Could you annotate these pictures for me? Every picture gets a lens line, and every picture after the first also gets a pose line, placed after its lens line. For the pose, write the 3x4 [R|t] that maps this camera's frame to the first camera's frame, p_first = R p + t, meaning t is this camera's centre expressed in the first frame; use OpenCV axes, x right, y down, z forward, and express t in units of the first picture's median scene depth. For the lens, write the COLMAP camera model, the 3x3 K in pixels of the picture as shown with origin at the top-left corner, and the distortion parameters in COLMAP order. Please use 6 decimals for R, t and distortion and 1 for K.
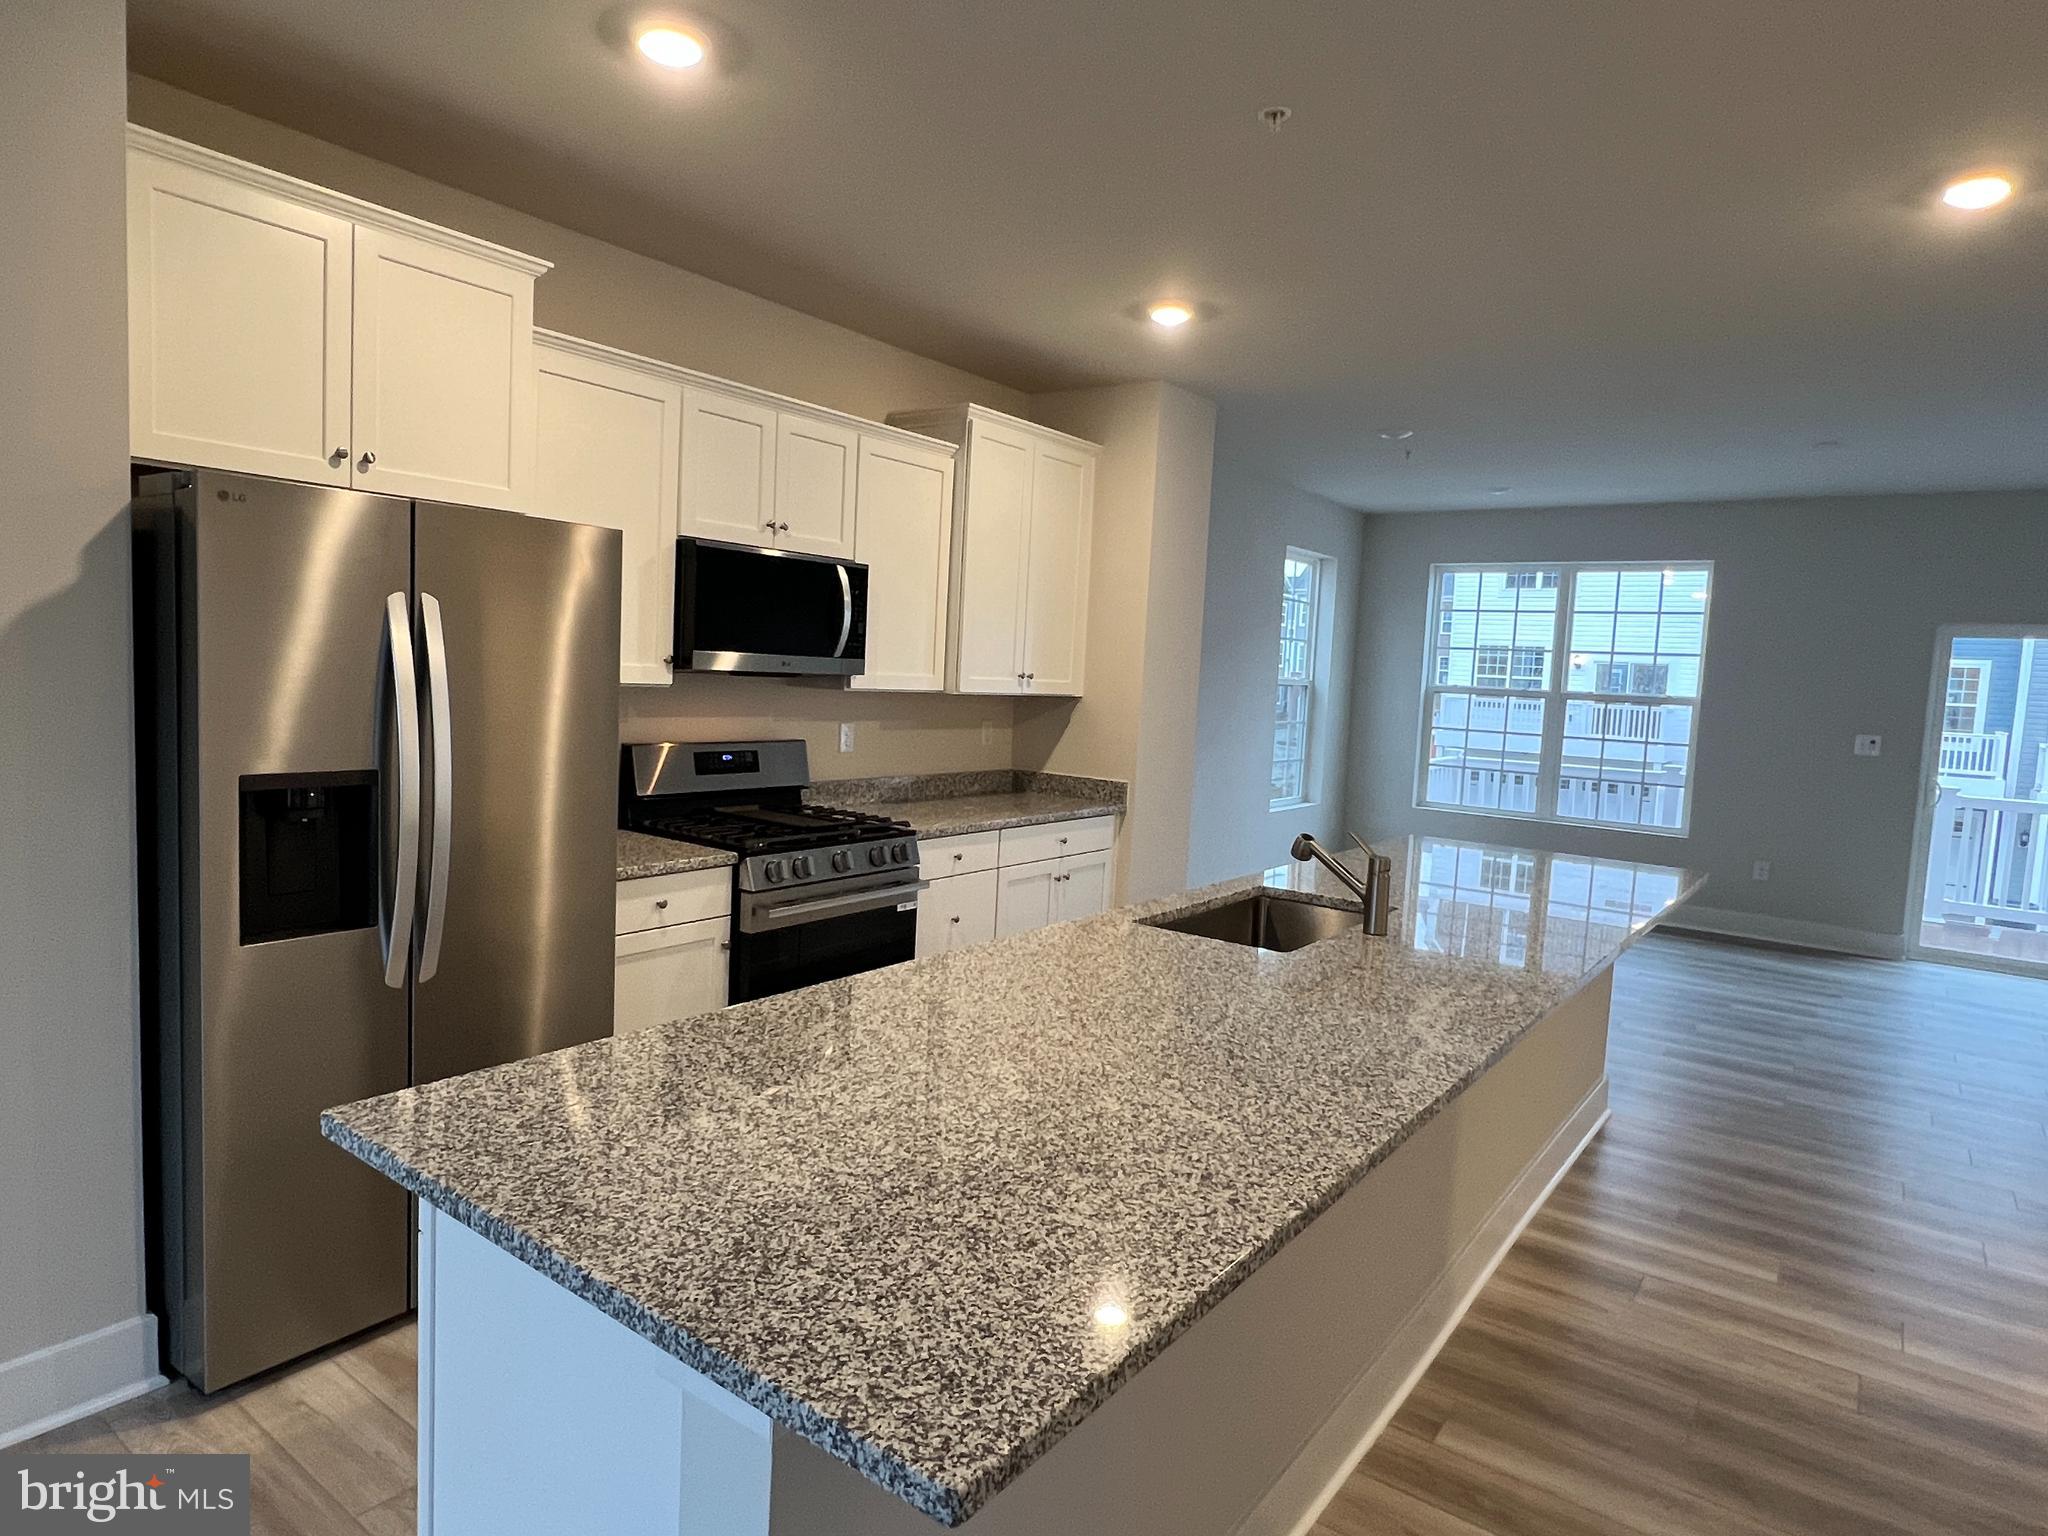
lens RADIAL K [[1176.7, 0, 1020.7], [0, 1176.7, 757.9], [0, 0, 1]] dist [-0.000363, 0.001635]
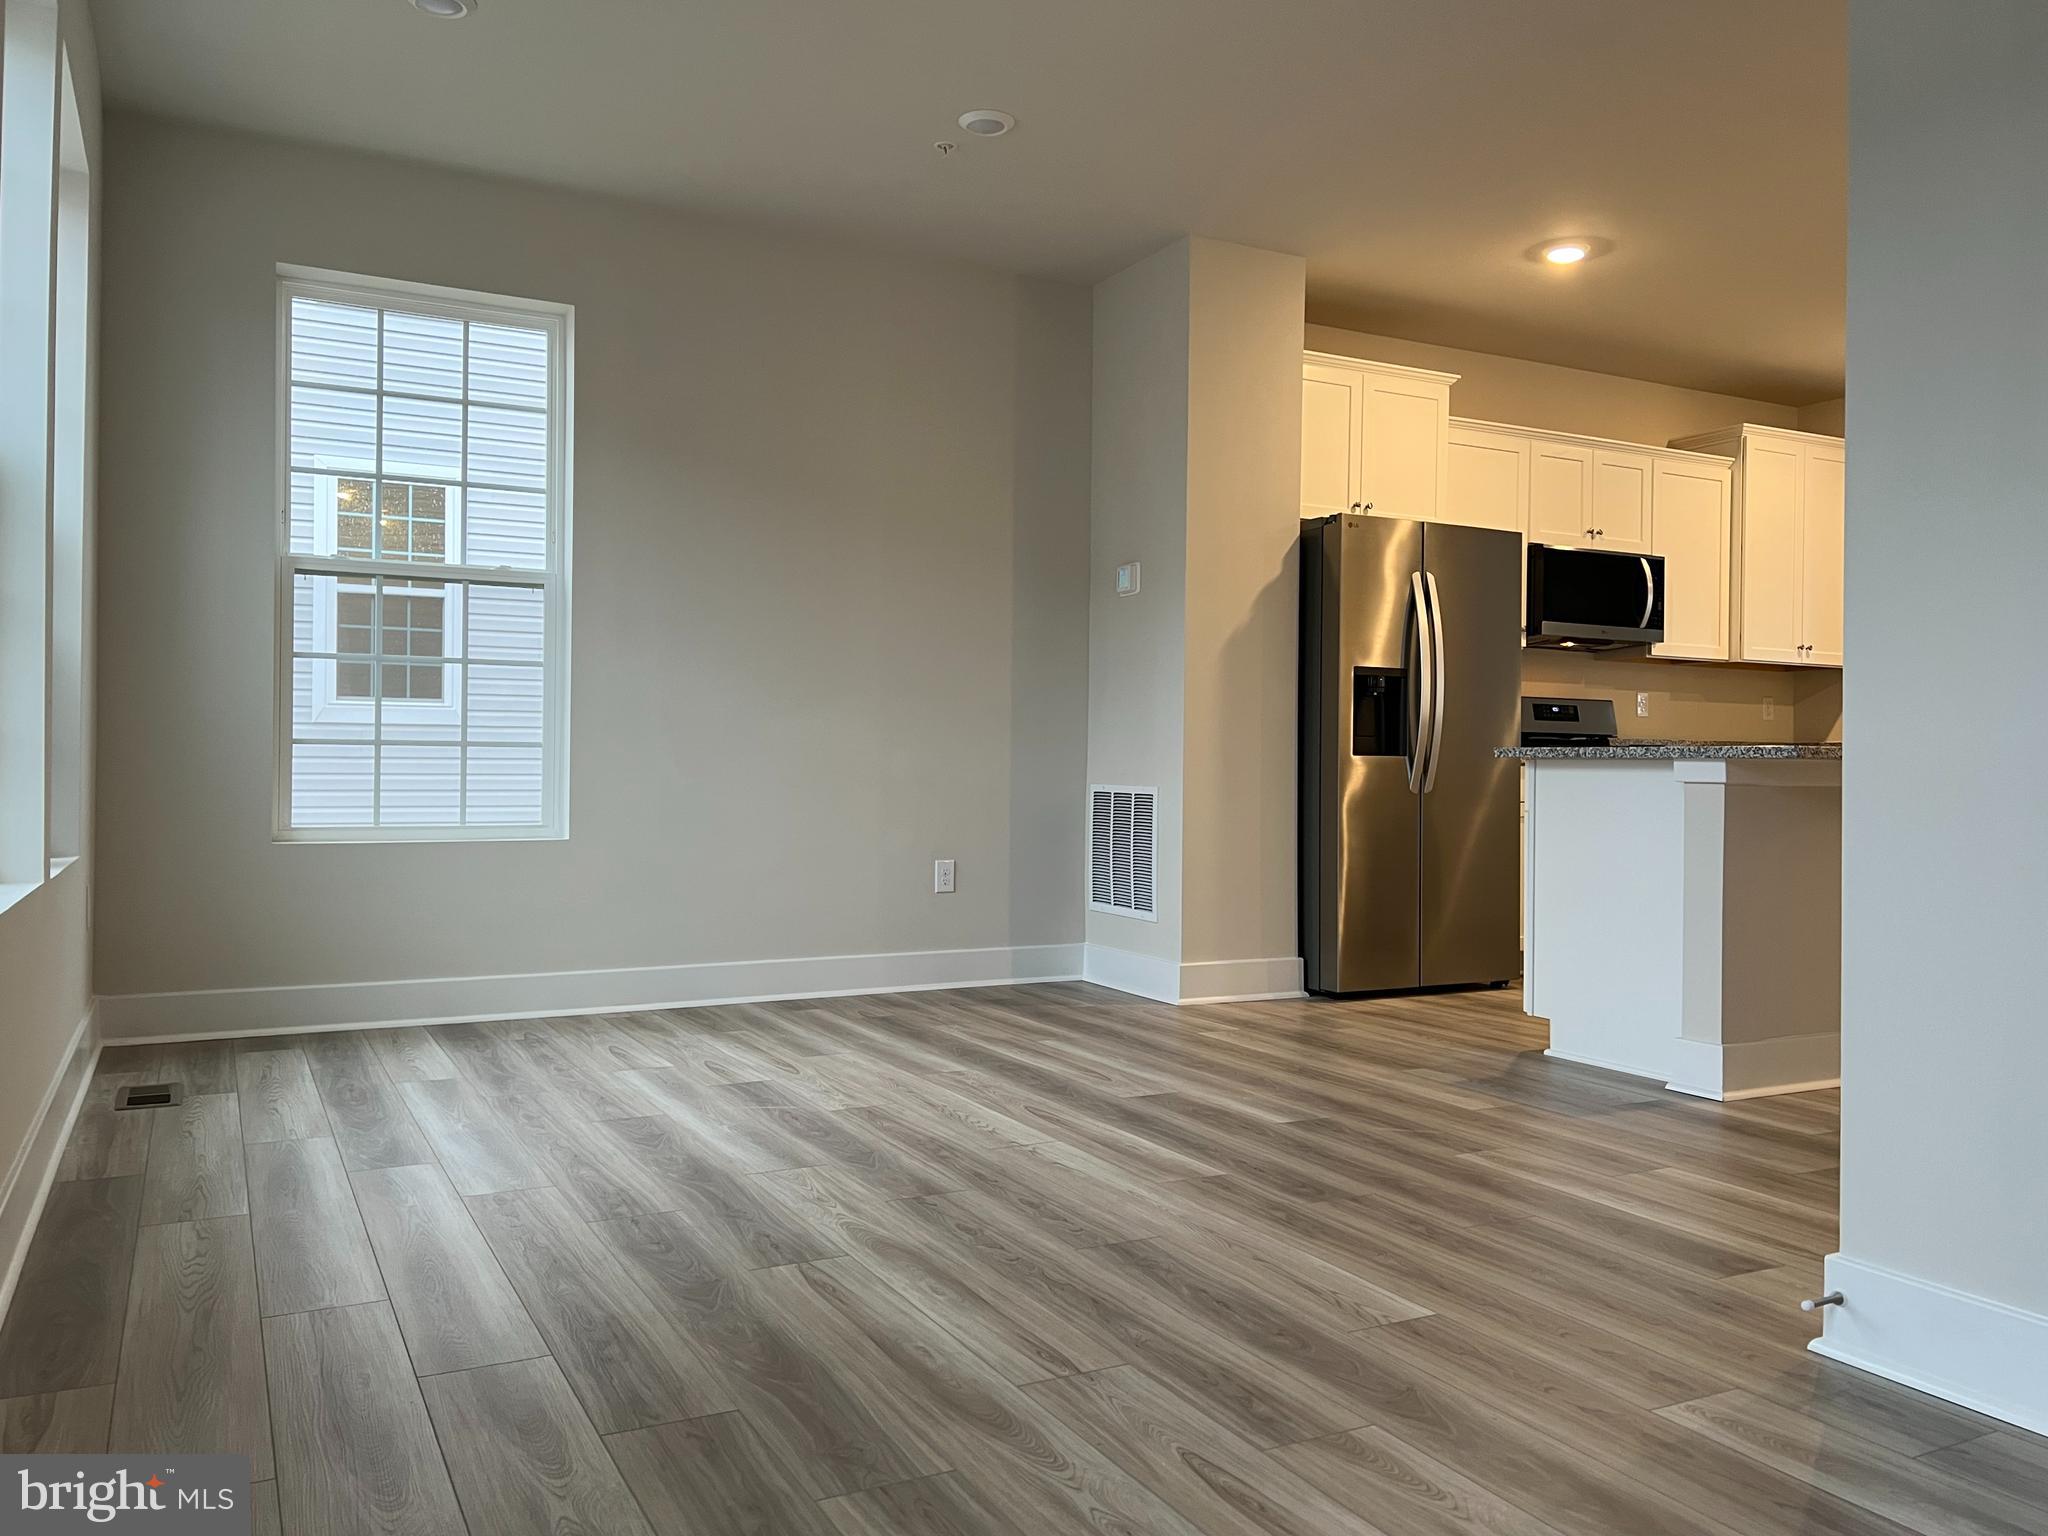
lens RADIAL K [[1548.6, 0, 1034.0], [0, 1548.6, 778.0], [0, 0, 1]] dist [0.047218, -0.049961]
pose [[0.900134, -0.034799, -0.434222, -0.018191], [-0.002731, 0.996334, -0.085507, 0.226994], [0.435605, 0.078154, 0.896739, -0.822580]]
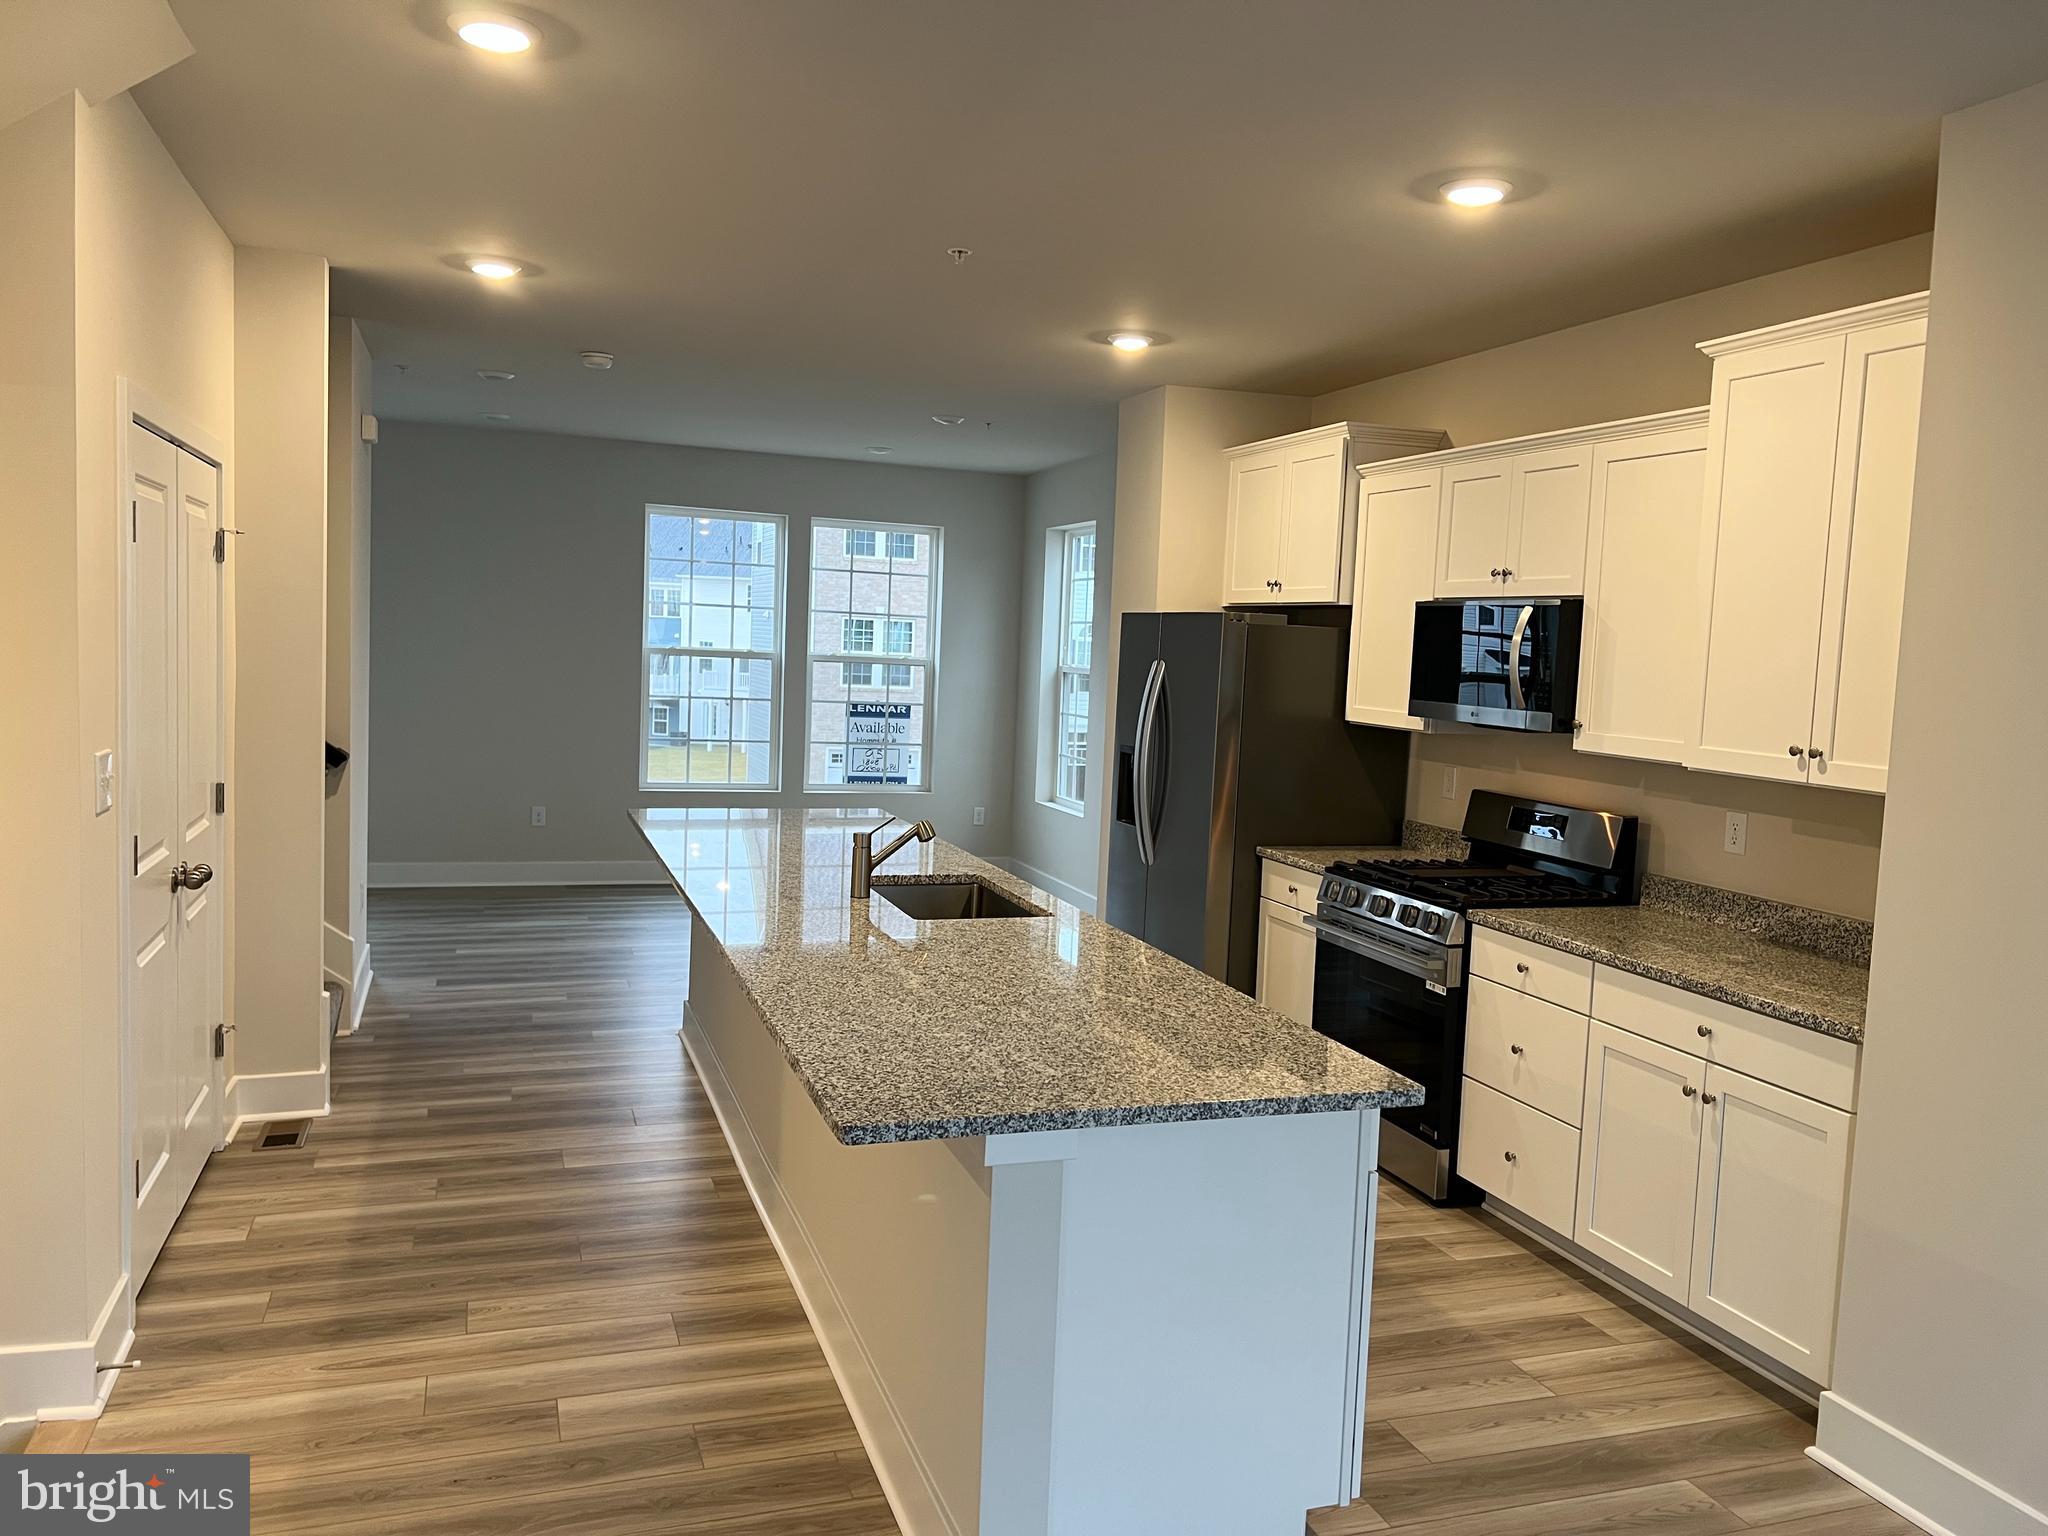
lens RADIAL K [[1548.6, 0, 1018.2], [0, 1548.6, 761.4], [0, 0, 1]] dist [0.047218, -0.049961]
pose [[-0.561295, -0.010131, -0.827554, 1.005165], [-0.135652, 0.987528, 0.079917, -0.087751], [0.816423, 0.157116, -0.555669, 1.323270]]
